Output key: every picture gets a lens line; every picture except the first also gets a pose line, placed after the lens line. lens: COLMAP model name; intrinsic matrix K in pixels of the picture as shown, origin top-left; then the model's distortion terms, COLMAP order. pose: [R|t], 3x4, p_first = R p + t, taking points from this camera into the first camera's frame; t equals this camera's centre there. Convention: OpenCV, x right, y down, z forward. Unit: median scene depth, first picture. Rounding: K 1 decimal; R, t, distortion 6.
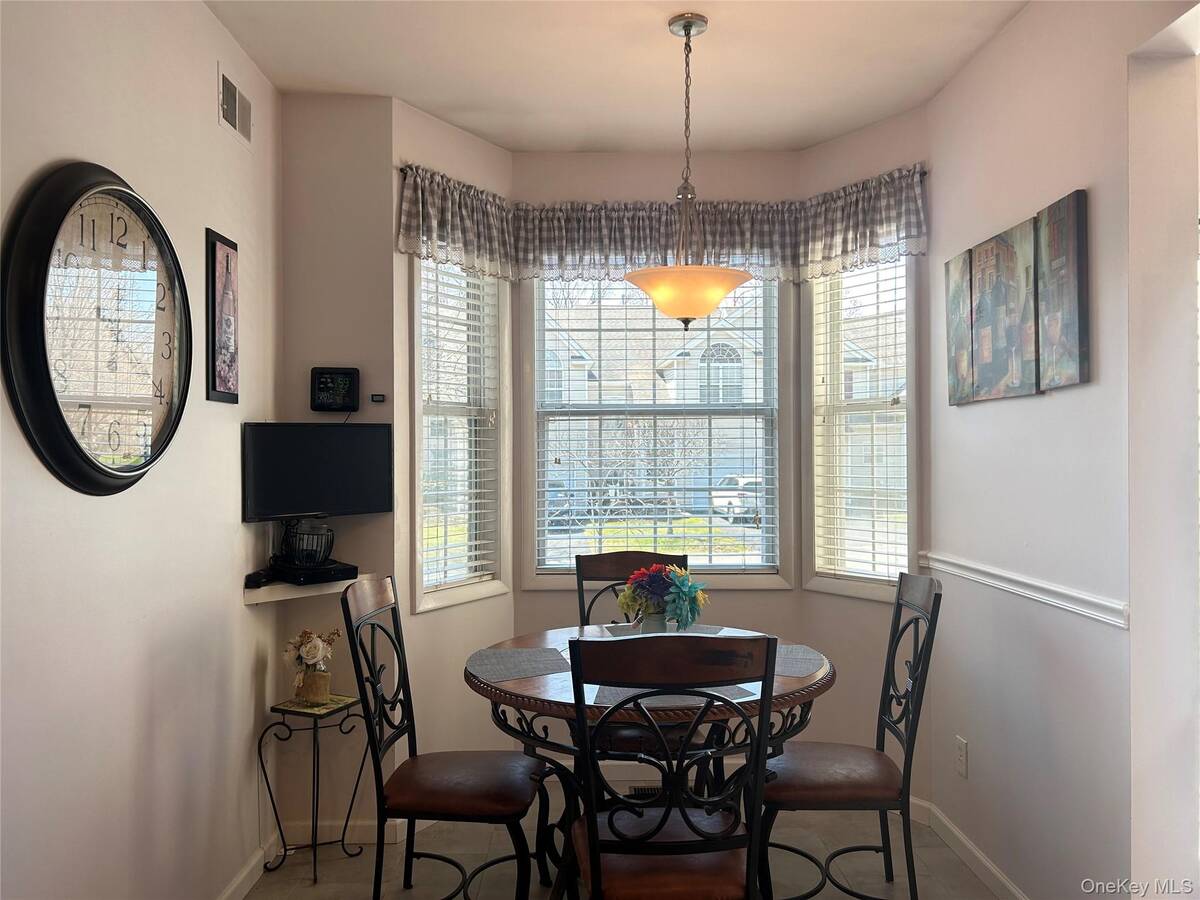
lens RADIAL K [[896.6, 0, 594.9], [0, 896.6, 443.9], [0, 0, 1]] dist [0.058259, -0.064543]
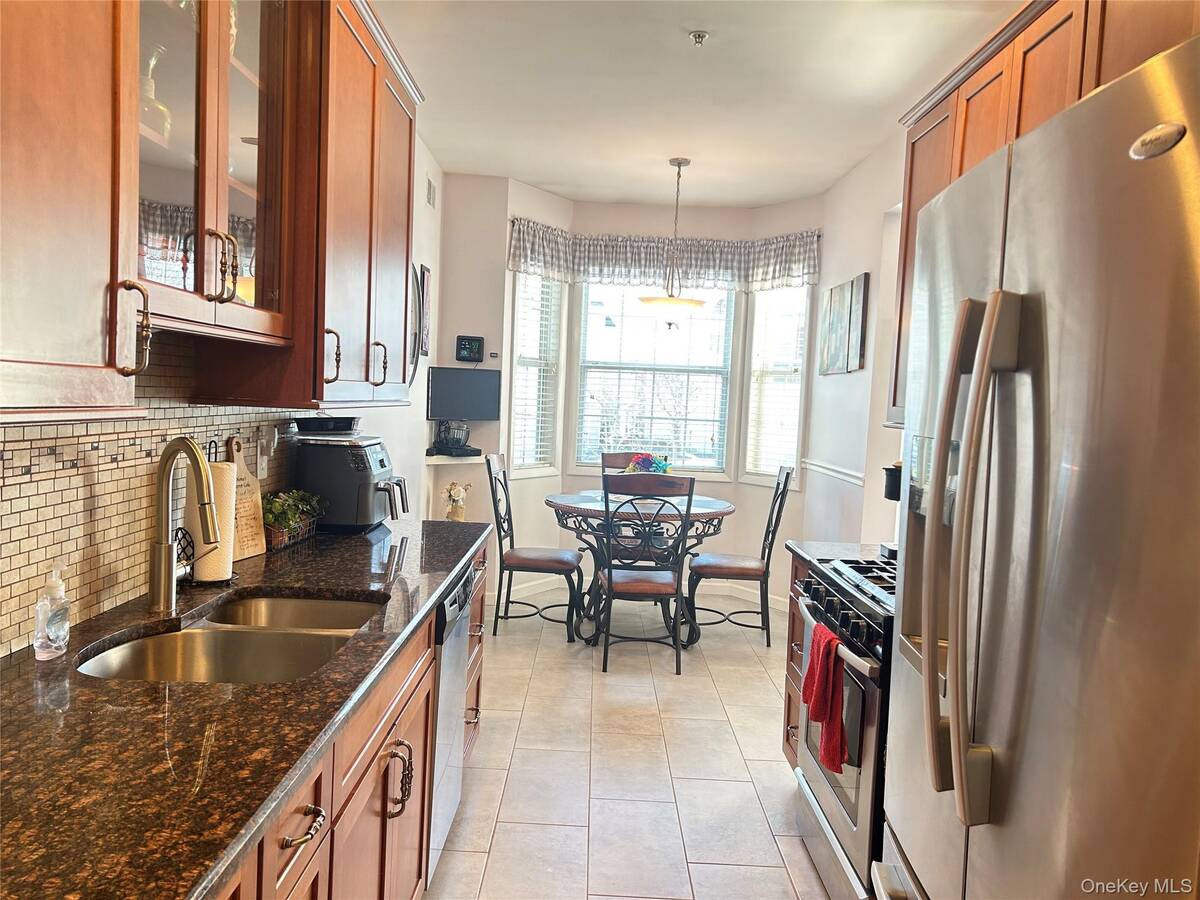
lens RADIAL K [[896.6, 0, 592.7], [0, 896.6, 462.6], [0, 0, 1]] dist [0.058259, -0.064543]
pose [[0.998691, 0.049917, -0.011119, -0.017831], [-0.048780, 0.995099, 0.086018, -0.001926], [0.015358, -0.085364, 0.996231, -0.662832]]
